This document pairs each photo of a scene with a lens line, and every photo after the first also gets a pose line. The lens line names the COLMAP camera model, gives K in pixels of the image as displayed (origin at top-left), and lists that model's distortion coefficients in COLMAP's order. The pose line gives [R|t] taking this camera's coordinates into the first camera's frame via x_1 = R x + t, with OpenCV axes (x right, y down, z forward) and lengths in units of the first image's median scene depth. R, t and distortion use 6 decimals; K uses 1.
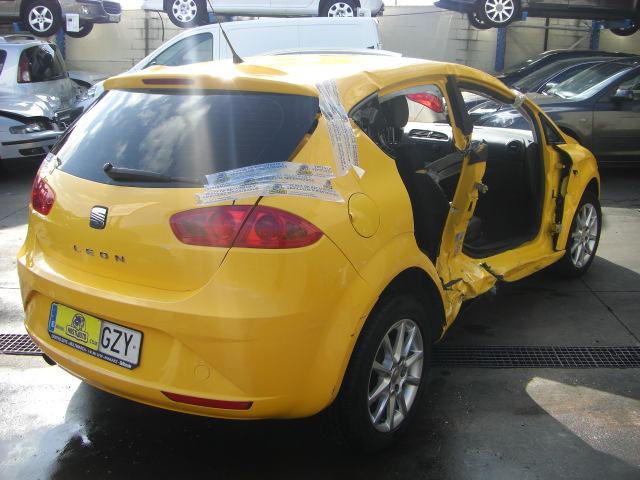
lens RADIAL K [[720.8, 0, 316.8], [0, 720.8, 212.4], [0, 0, 1]] dist [-0.205381, 0.204249]
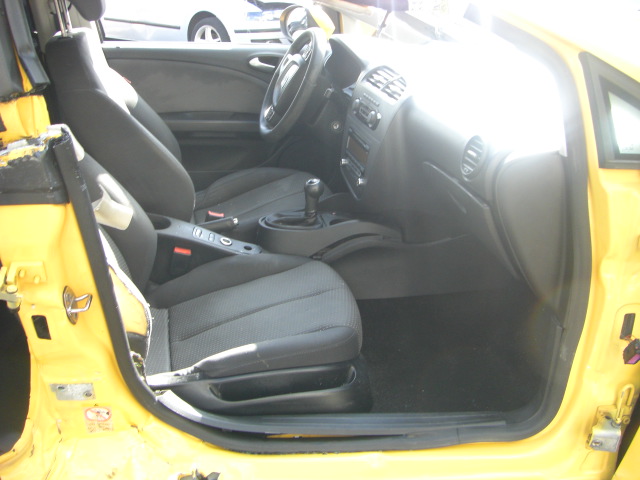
lens RADIAL K [[720.8, 0, 316.8], [0, 720.8, 212.4], [0, 0, 1]] dist [-0.205381, 0.204249]
pose [[0.771317, 0.227078, -0.594564, 0.202057], [-0.142511, 0.972086, 0.186385, -0.056522], [0.620291, -0.059030, 0.782147, 0.344184]]
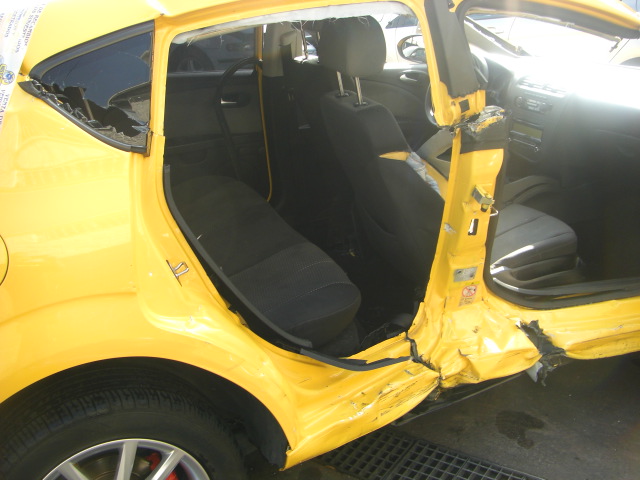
lens RADIAL K [[720.8, 0, 316.8], [0, 720.8, 212.4], [0, 0, 1]] dist [-0.205381, 0.204249]
pose [[0.866412, 0.133759, -0.481082, 0.154221], [-0.075815, 0.987522, 0.138029, -0.035715], [0.493541, -0.083117, 0.865742, 0.192653]]
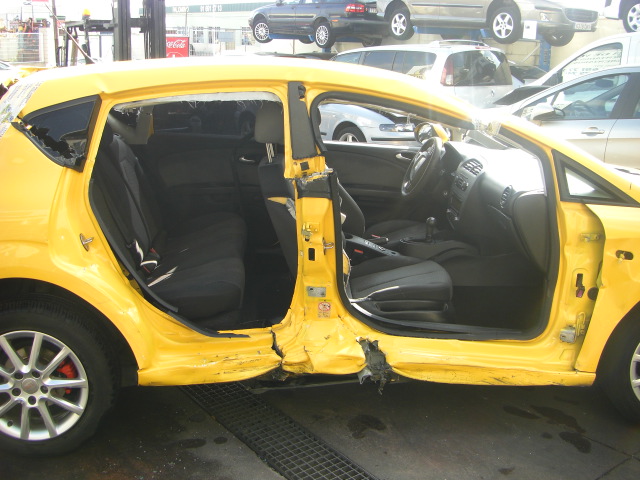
lens RADIAL K [[720.8, 0, 316.8], [0, 720.8, 212.4], [0, 0, 1]] dist [-0.205381, 0.204249]
pose [[0.650341, 0.169403, -0.740512, 0.323237], [-0.180870, 0.981314, 0.065644, -0.043014], [0.737795, 0.091246, 0.668829, 0.200240]]
